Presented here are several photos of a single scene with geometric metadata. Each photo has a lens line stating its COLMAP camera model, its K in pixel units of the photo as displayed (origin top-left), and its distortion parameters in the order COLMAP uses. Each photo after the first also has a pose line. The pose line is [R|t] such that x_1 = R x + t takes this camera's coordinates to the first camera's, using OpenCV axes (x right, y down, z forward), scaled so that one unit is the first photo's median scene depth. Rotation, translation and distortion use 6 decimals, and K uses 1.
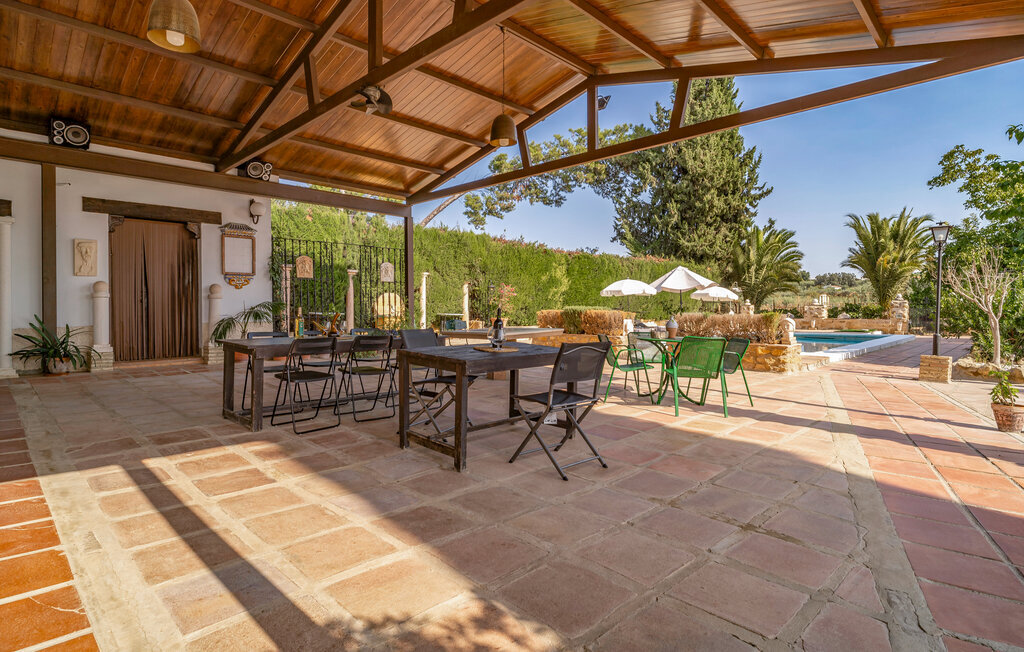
lens RADIAL K [[545.3, 0, 511.7], [0, 545.3, 306.3], [0, 0, 1]] dist [-0.002865, 0.000146]
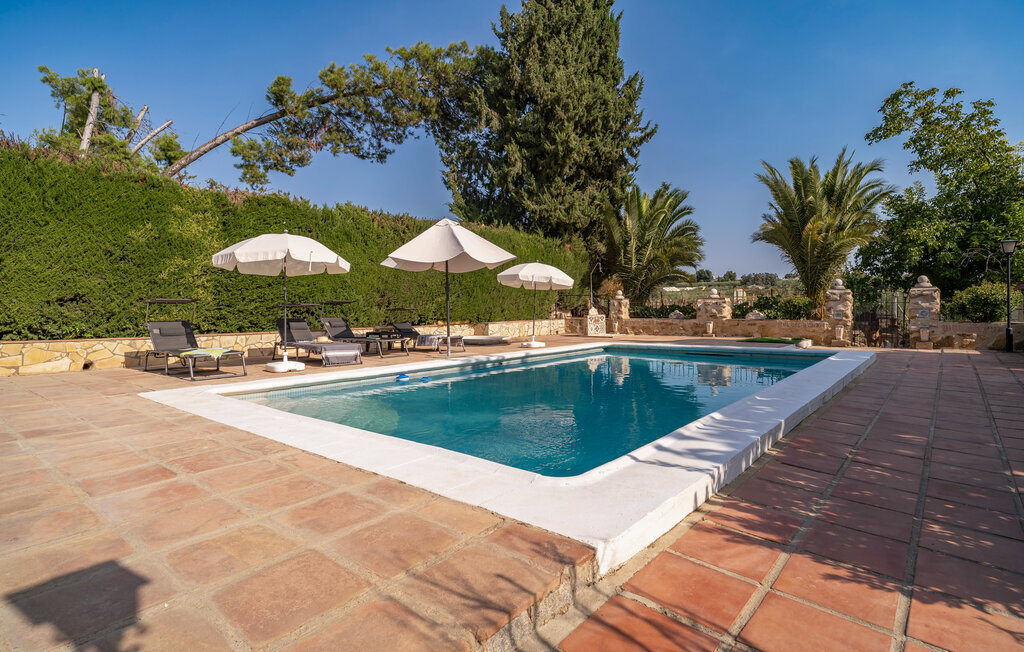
lens RADIAL K [[545.3, 0, 511.7], [0, 545.3, 306.3], [0, 0, 1]] dist [-0.002865, 0.000146]
pose [[0.994231, 0.000446, 0.107262, 0.222174], [-0.000474, 1.000000, 0.000239, 0.006291], [-0.107262, -0.000289, 0.994231, 0.340419]]
